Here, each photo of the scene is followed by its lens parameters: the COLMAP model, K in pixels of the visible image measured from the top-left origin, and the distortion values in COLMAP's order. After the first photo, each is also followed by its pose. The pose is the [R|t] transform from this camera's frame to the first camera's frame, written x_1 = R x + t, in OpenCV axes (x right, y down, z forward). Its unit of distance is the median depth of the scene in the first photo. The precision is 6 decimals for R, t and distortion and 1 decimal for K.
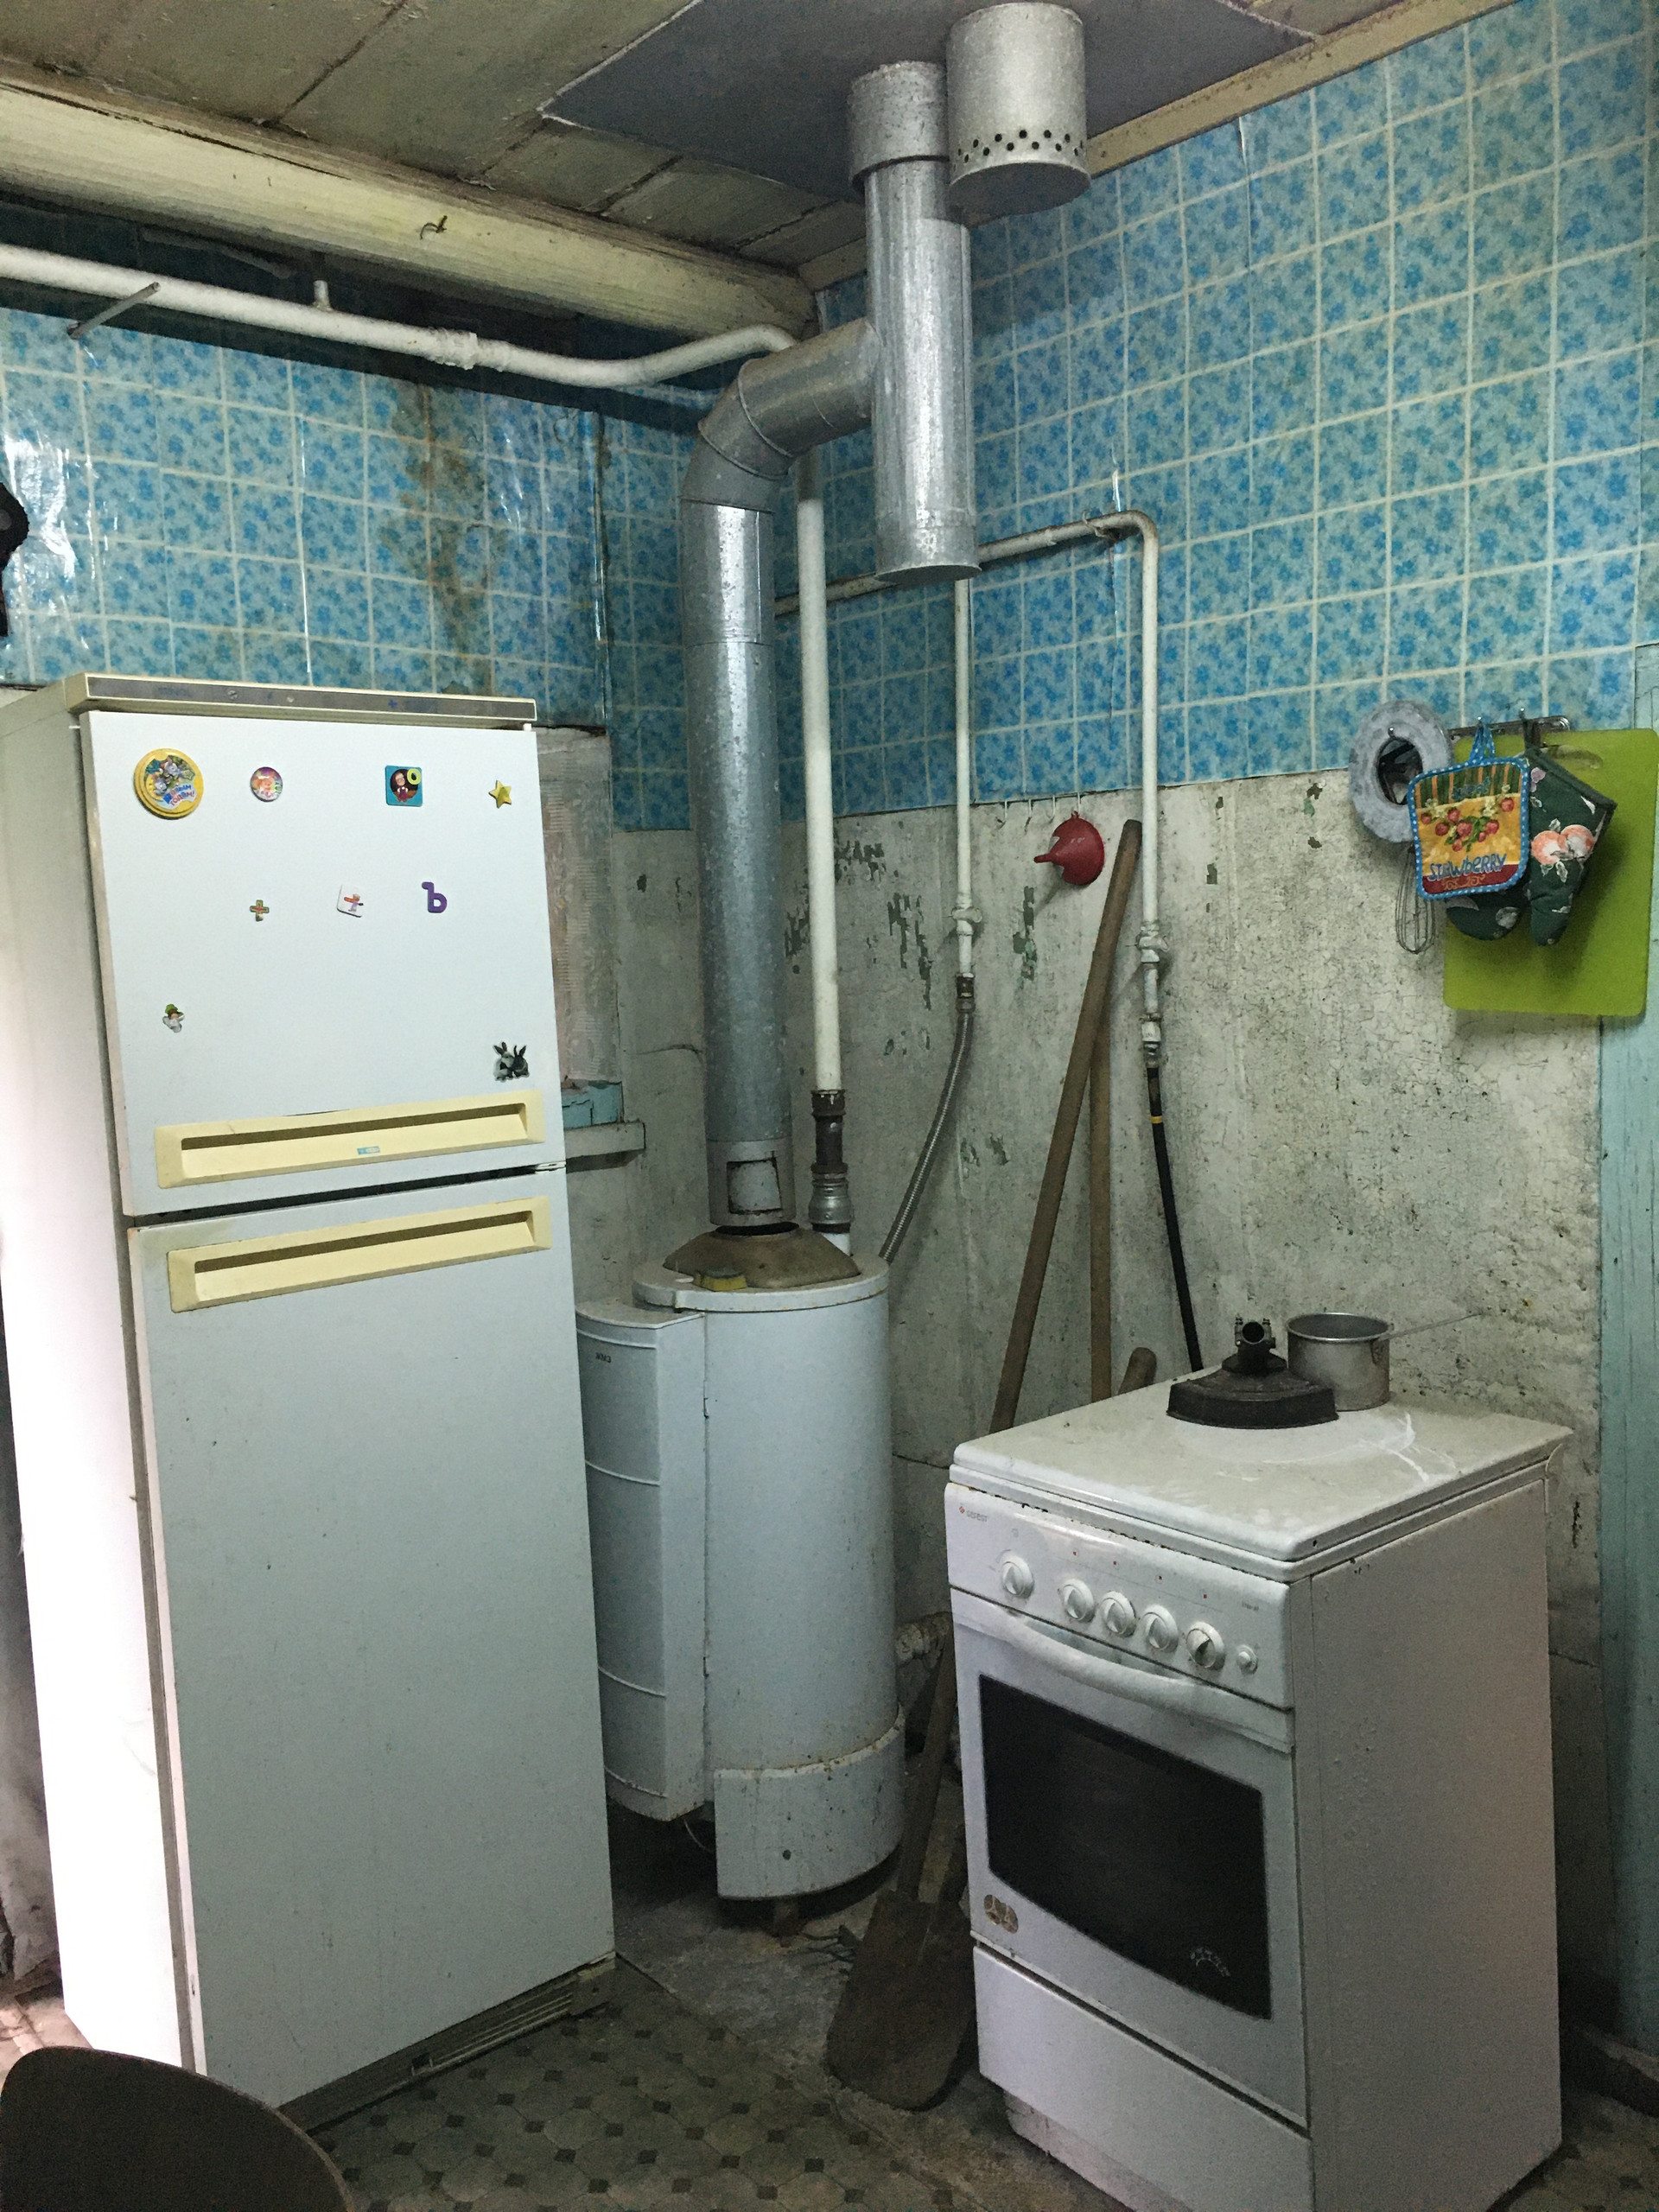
lens RADIAL K [[1863.3, 0, 842.0], [0, 1863.3, 1106.4], [0, 0, 1]] dist [0.081224, -0.110673]
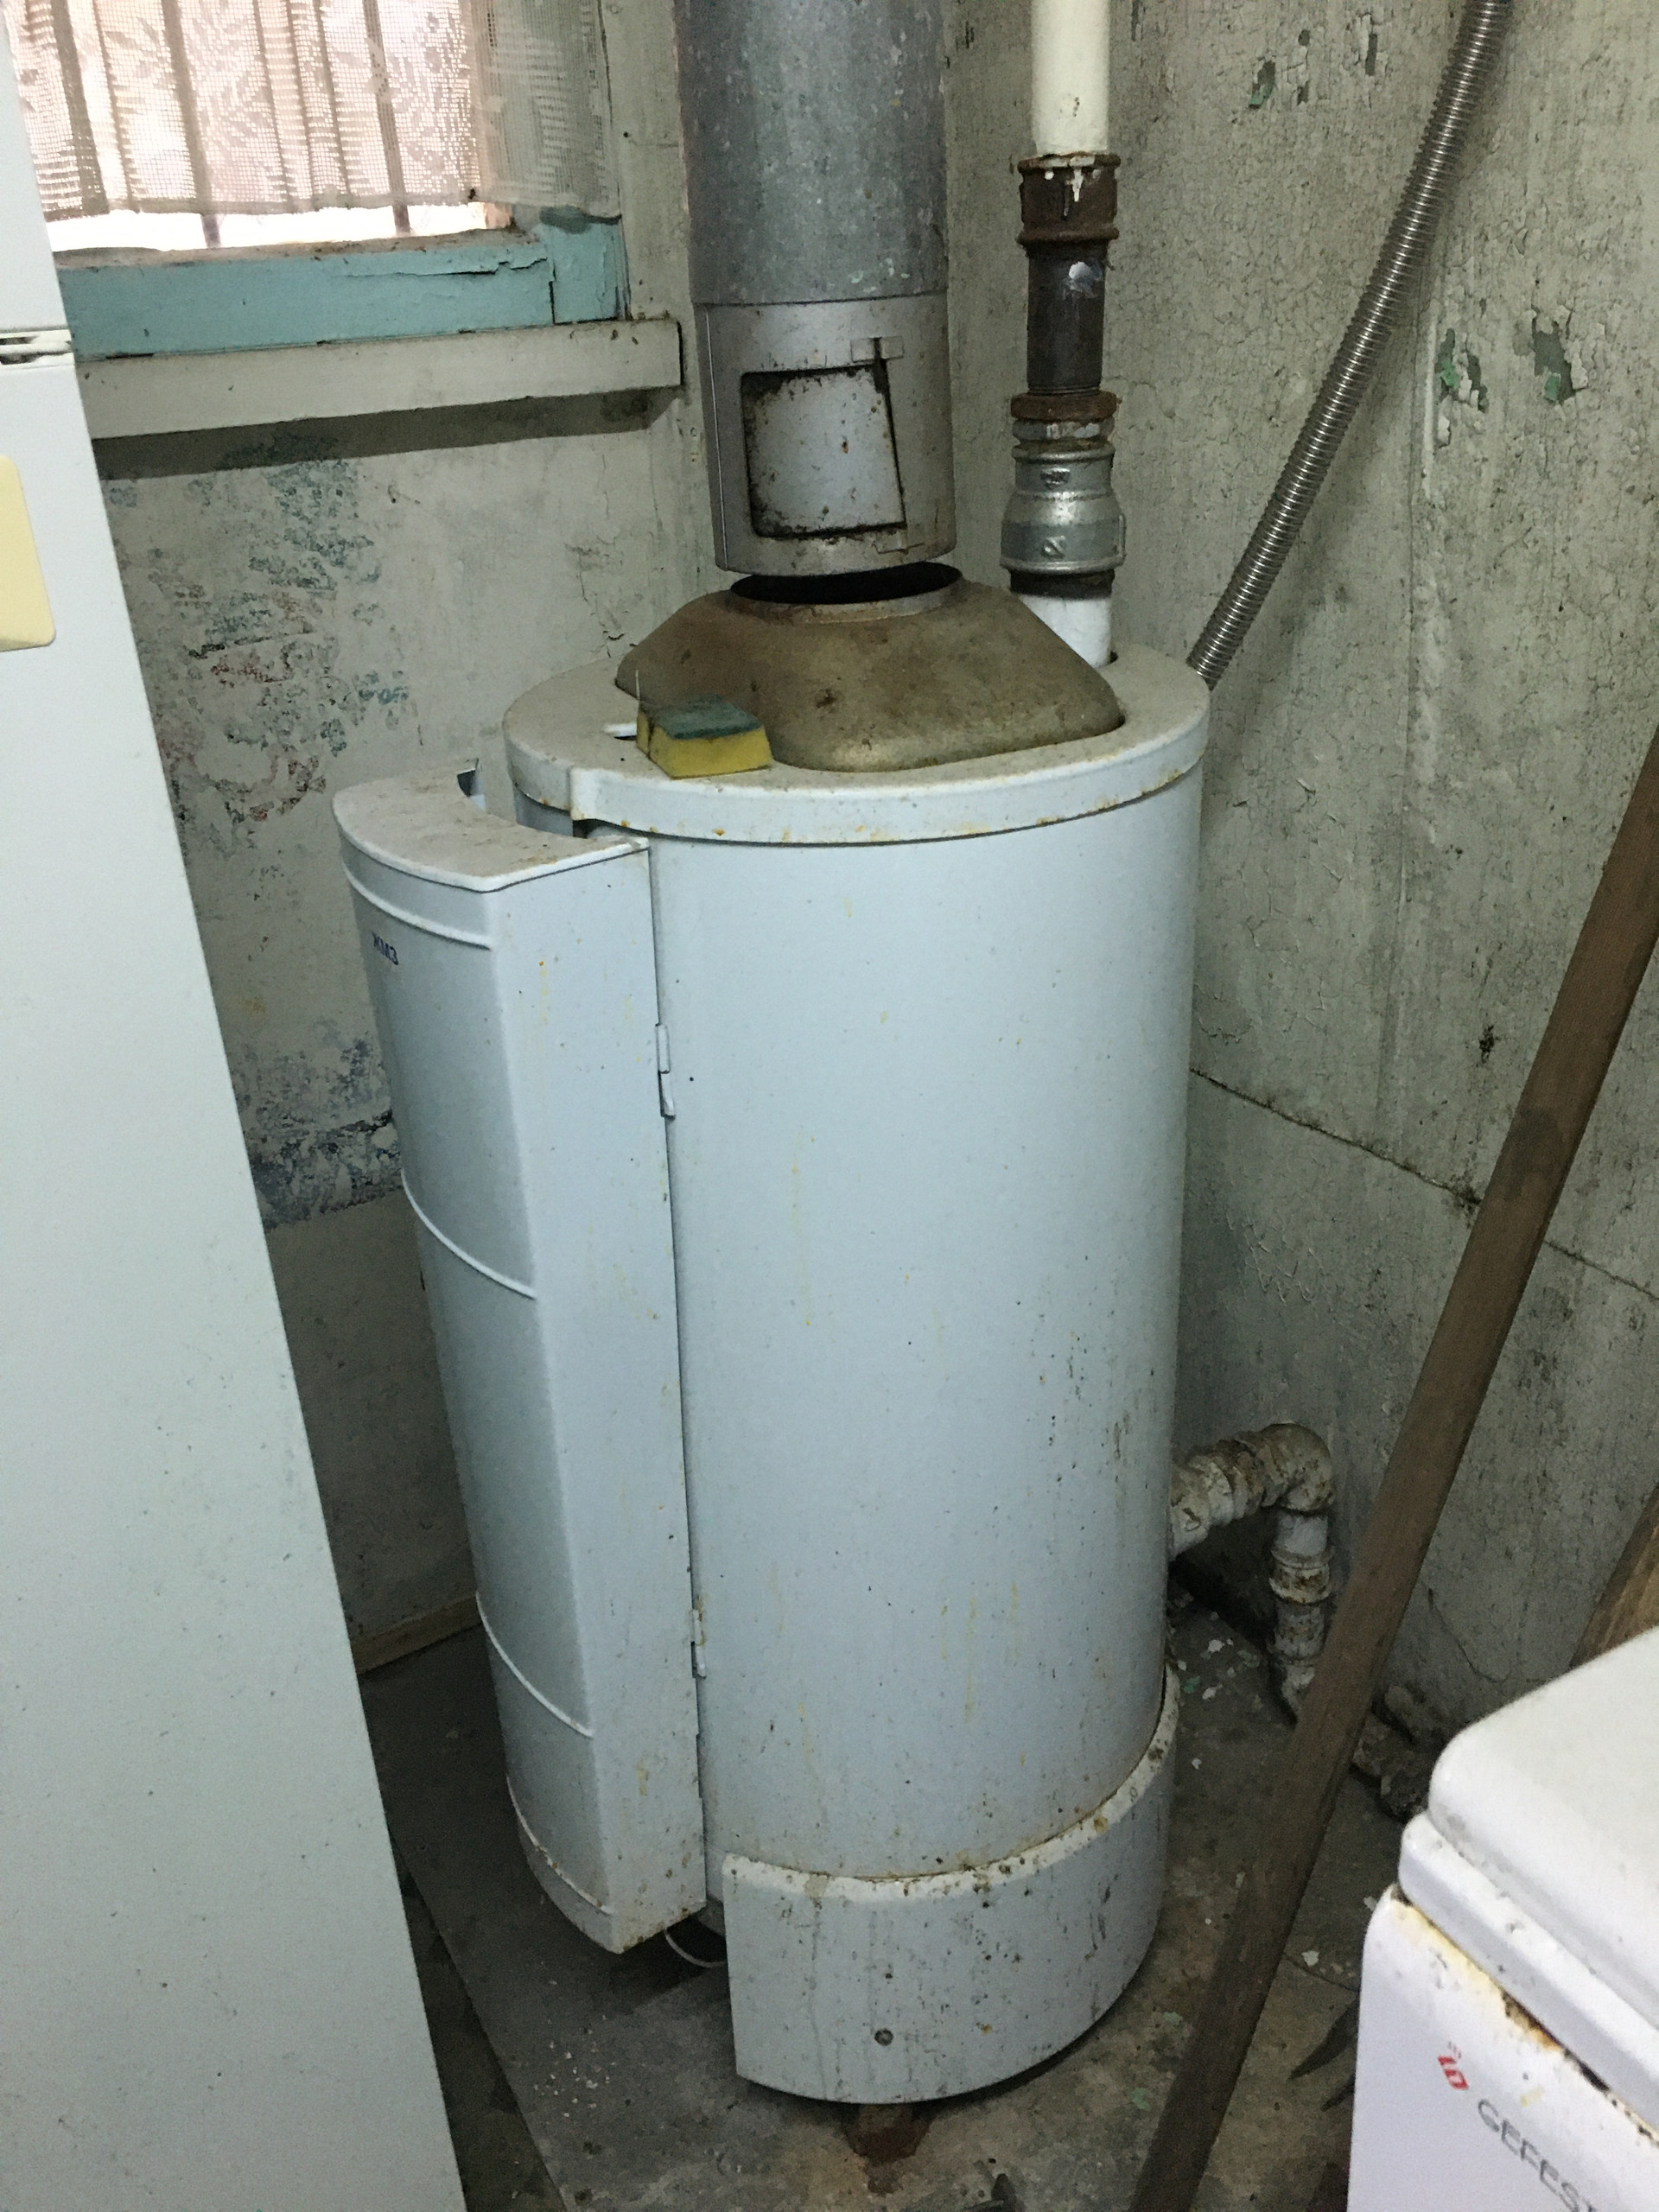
lens RADIAL K [[1863.3, 0, 842.0], [0, 1863.3, 1106.4], [0, 0, 1]] dist [0.081224, -0.110673]
pose [[0.984293, 0.062656, -0.165050, 0.019557], [-0.002729, 0.940191, 0.340638, 0.036687], [0.176521, -0.334837, 0.925594, 0.618297]]
